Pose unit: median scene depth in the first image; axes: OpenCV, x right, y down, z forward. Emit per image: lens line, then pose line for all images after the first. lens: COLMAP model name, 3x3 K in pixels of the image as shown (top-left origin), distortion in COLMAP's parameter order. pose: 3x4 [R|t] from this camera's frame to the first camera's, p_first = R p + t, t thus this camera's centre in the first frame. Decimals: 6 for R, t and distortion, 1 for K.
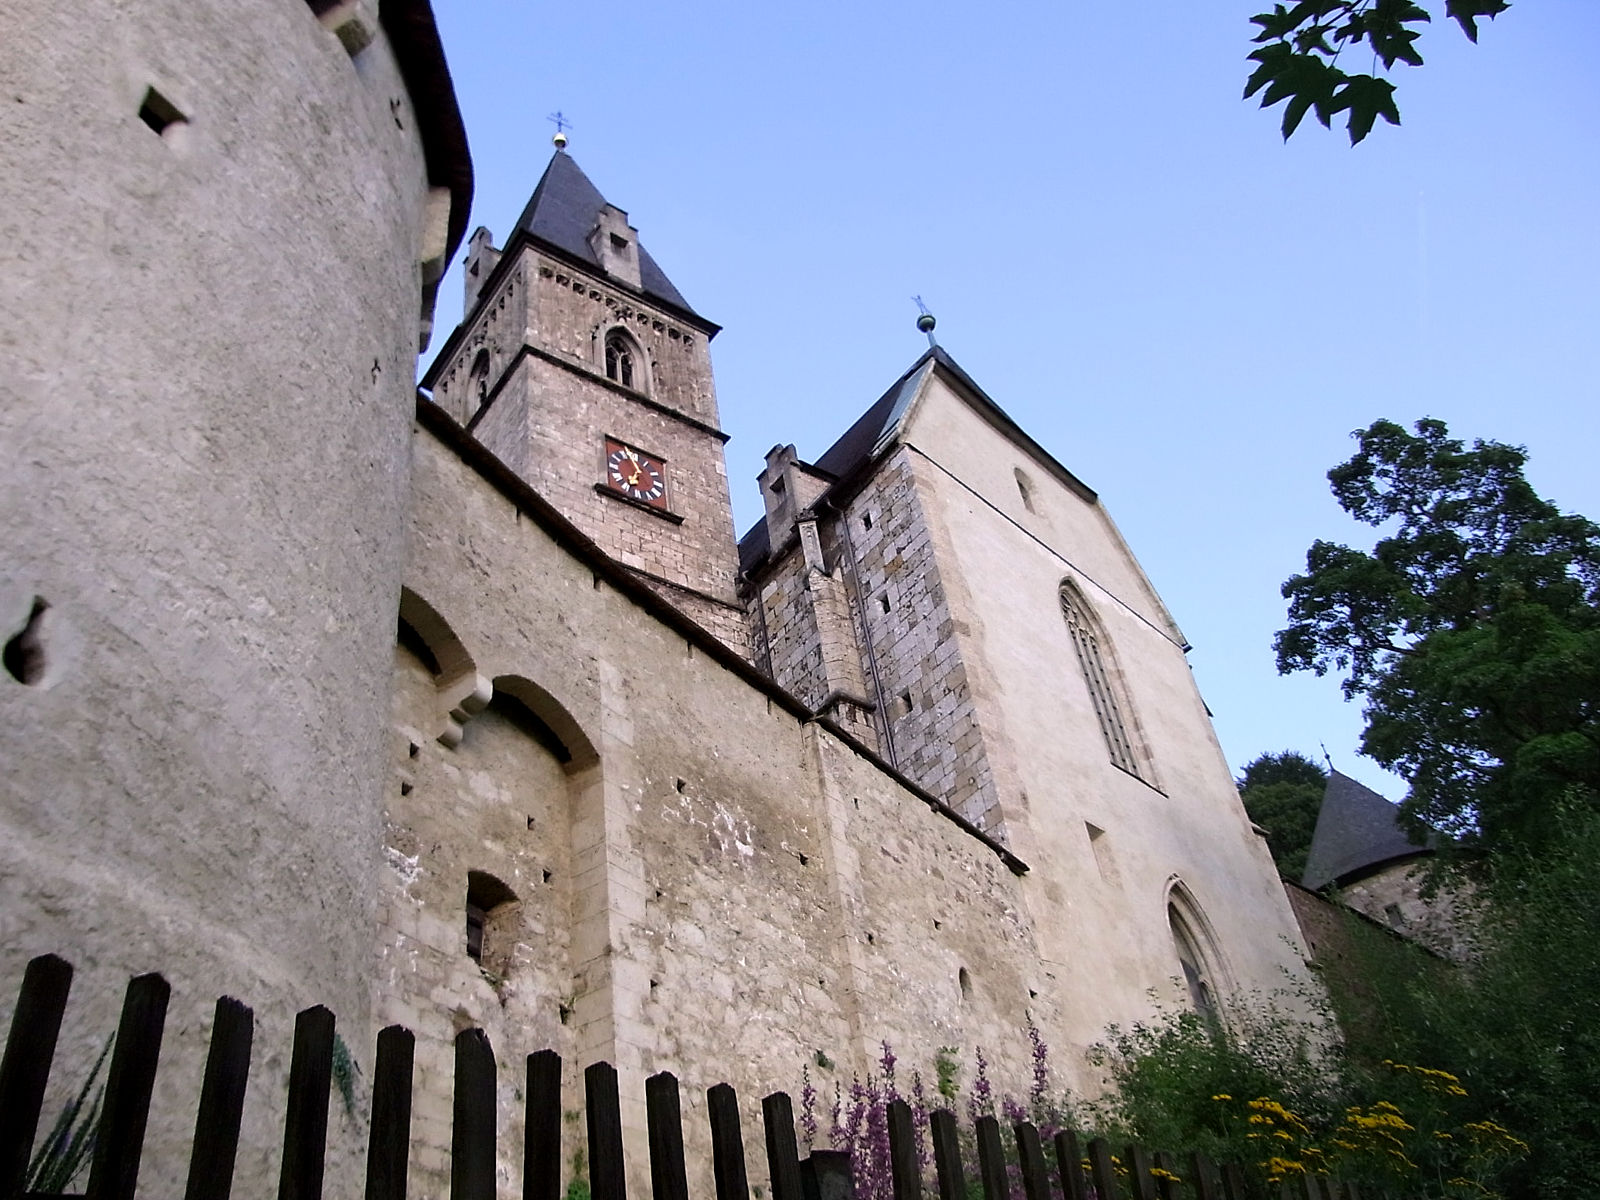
lens RADIAL K [[1336.7, 0, 800.0], [0, 1336.7, 600.0], [0, 0, 1]] dist [-0.065711, 0.010032]
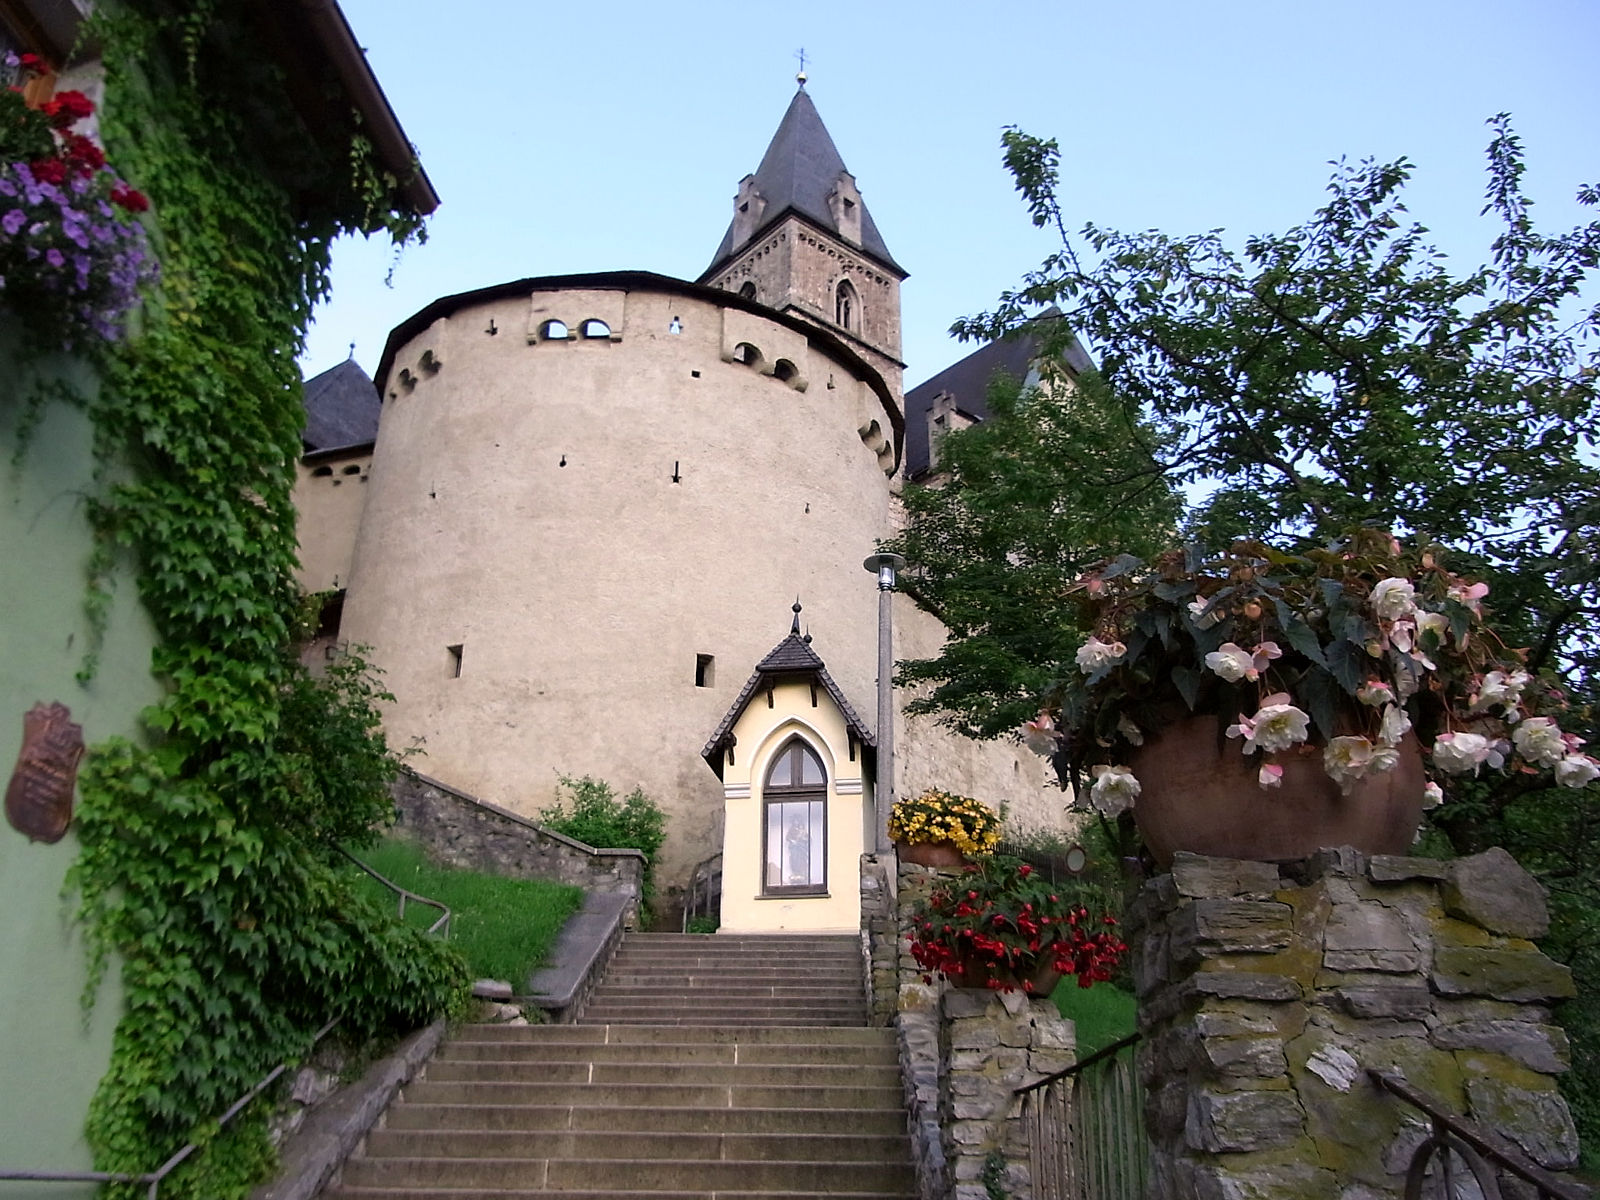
lens RADIAL K [[1327.7, 0, 800.0], [0, 1327.7, 600.0], [0, 0, 1]] dist [-0.025473, -0.003961]
pose [[0.988432, 0.151451, -0.008025, -0.122115], [-0.144838, 0.958321, 0.246257, -0.223001], [0.044986, -0.242246, 0.969171, -0.505626]]
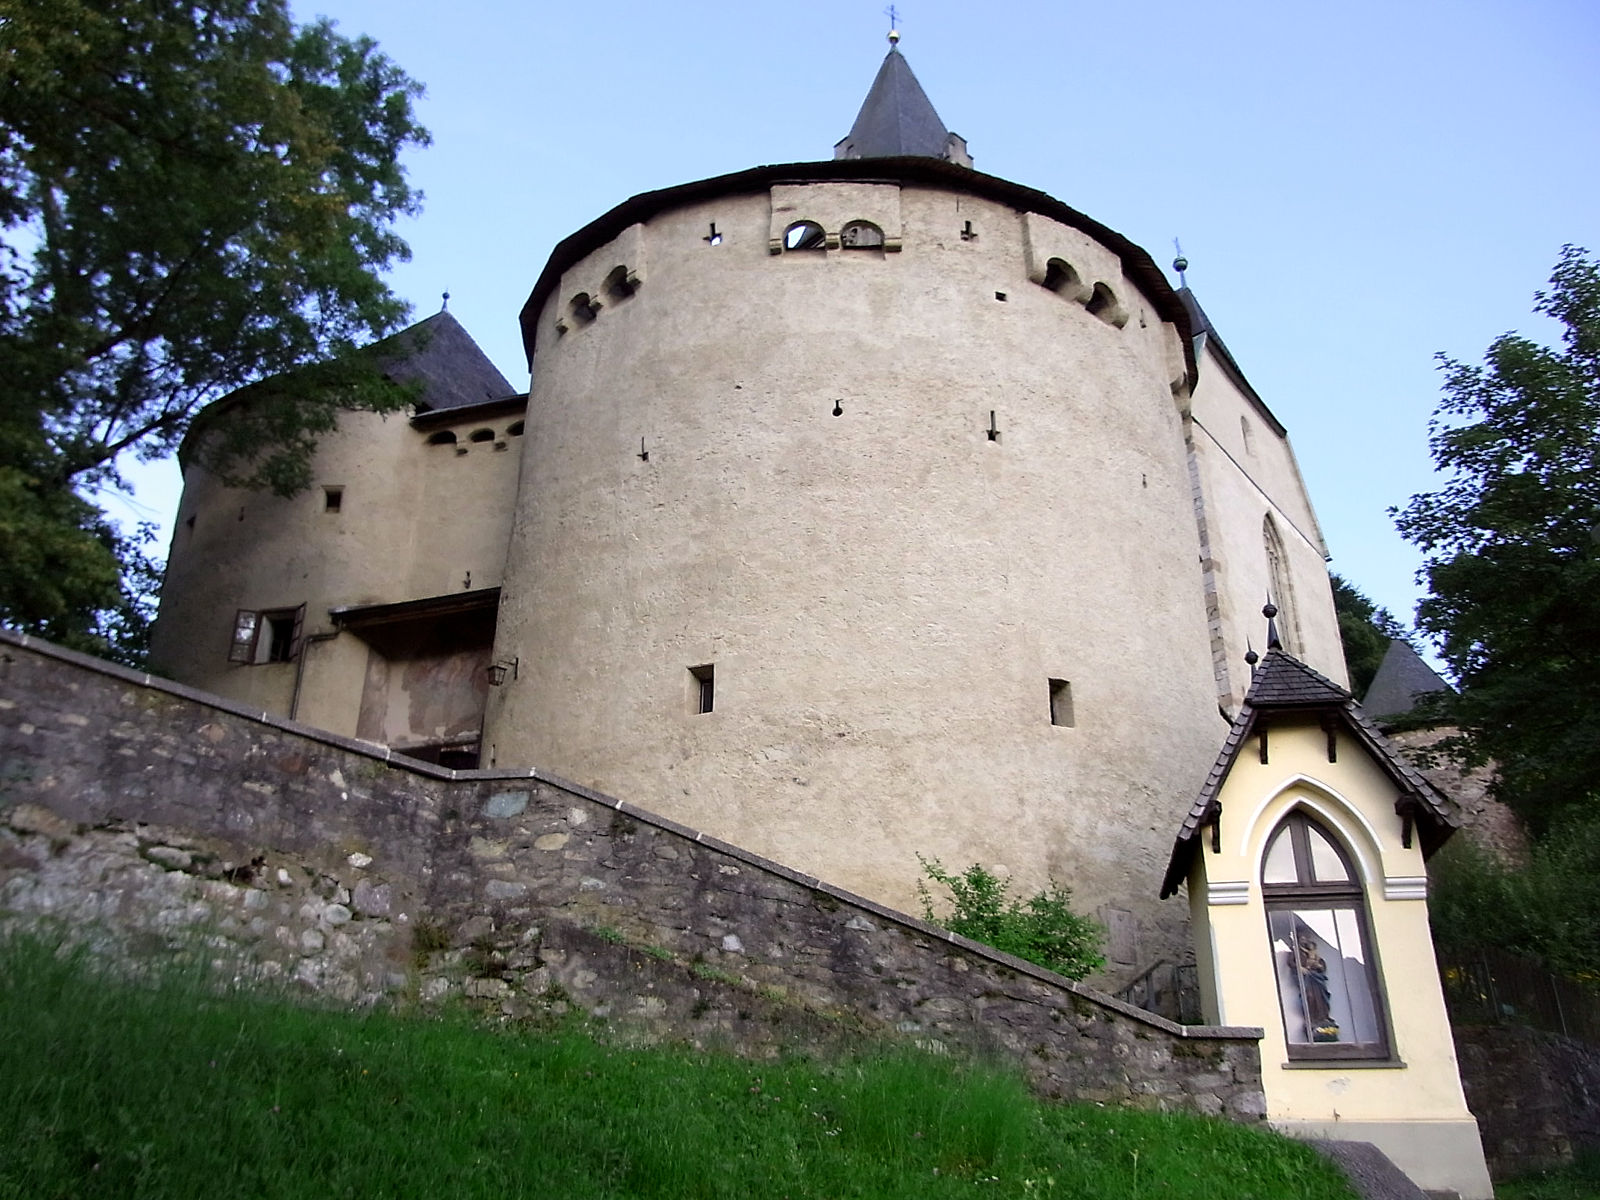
lens RADIAL K [[1336.7, 0, 800.0], [0, 1336.7, 600.0], [0, 0, 1]] dist [-0.065711, 0.010032]
pose [[0.987343, 0.158148, 0.011945, -0.257398], [-0.156675, 0.960904, 0.228290, -0.153016], [0.024626, -0.227272, 0.973520, -0.339531]]
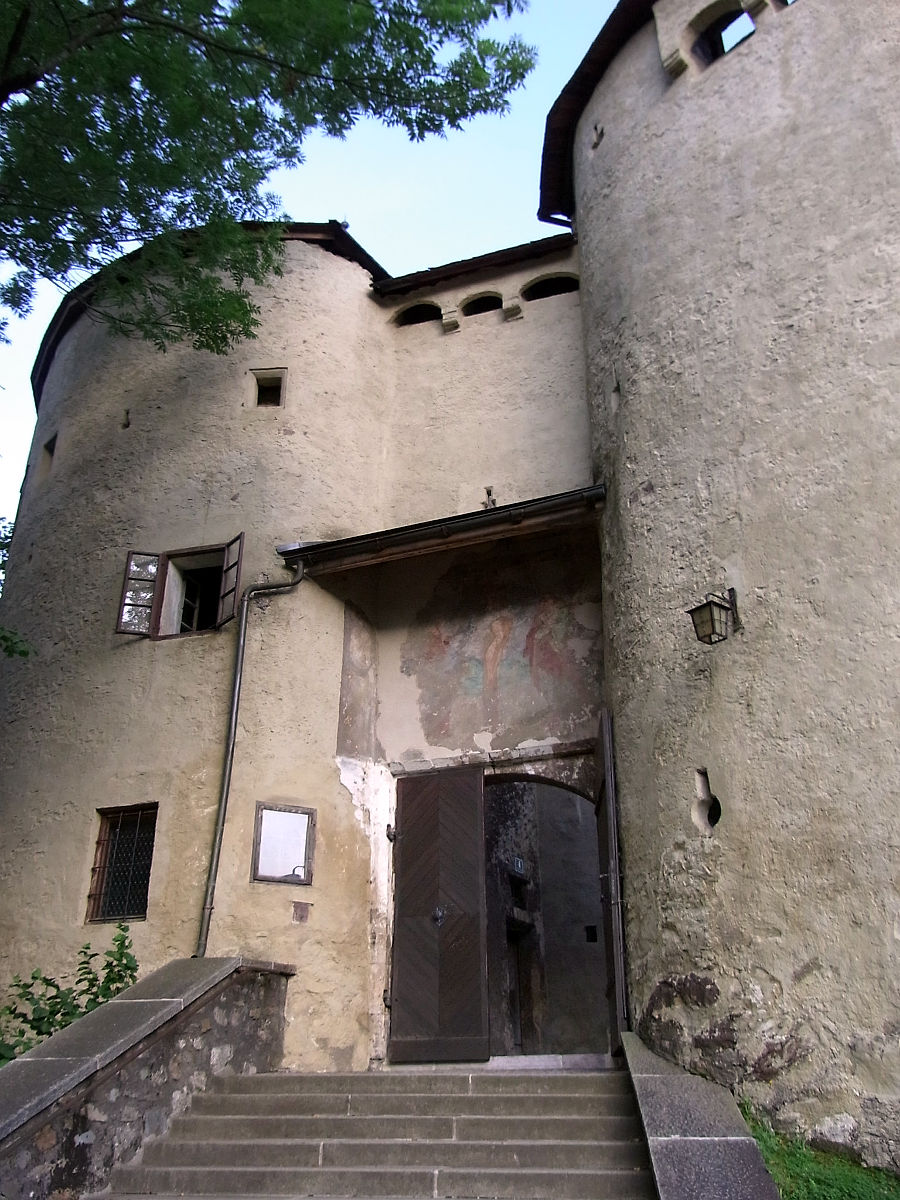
lens RADIAL K [[995.8, 0, 498.0], [0, 995.8, 597.7], [0, 0, 1]] dist [-0.025473, -0.003961]
pose [[0.990789, 0.135408, 0.001309, -0.389600], [-0.132956, 0.970927, 0.199056, -0.035273], [0.025683, -0.197396, 0.979987, -0.052606]]
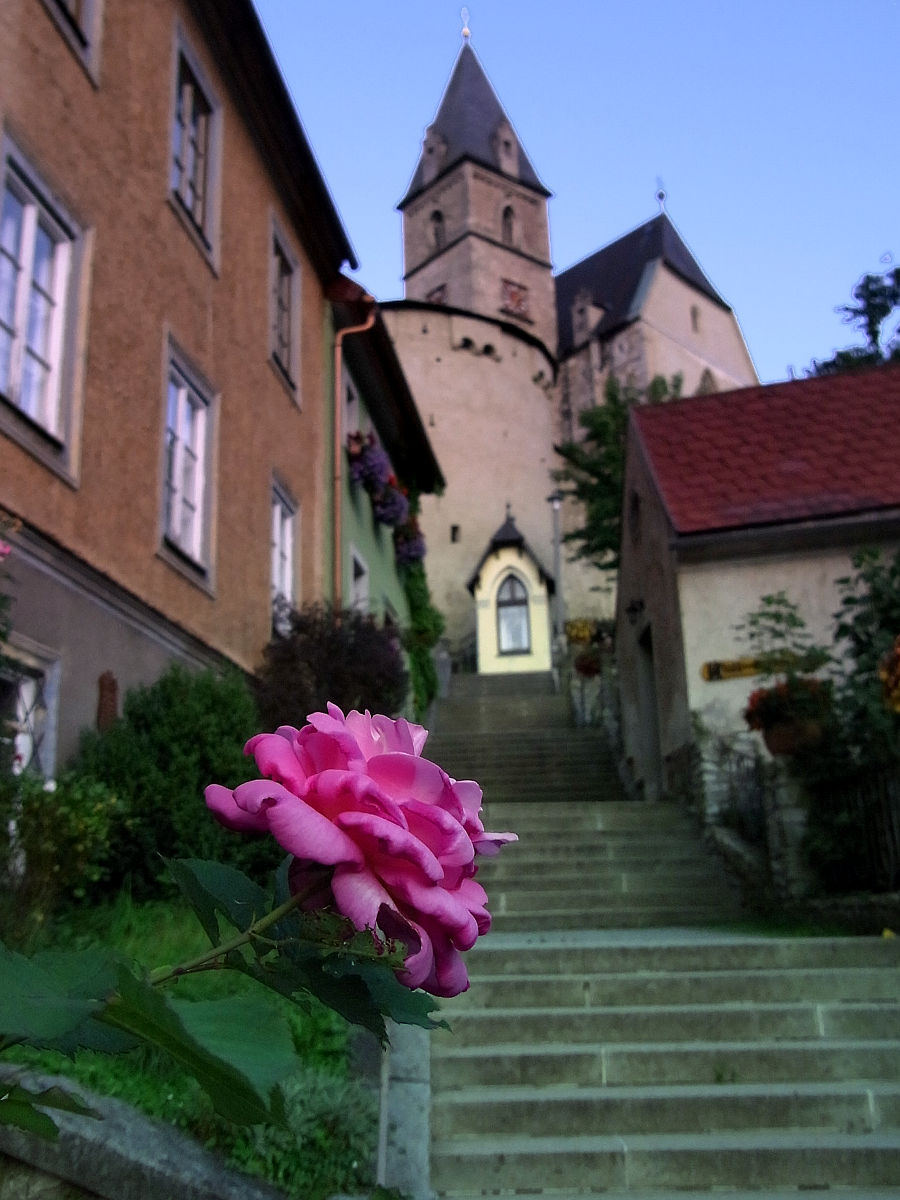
lens RADIAL K [[1189.2, 0, 450.0], [0, 1189.2, 600.0], [0, 0, 1]] dist [-0.147632, 0.001891]
pose [[0.994181, 0.107683, 0.002886, -0.166675], [-0.099047, 0.903266, 0.417492, -0.400524], [0.042350, -0.415349, 0.908676, -0.852032]]
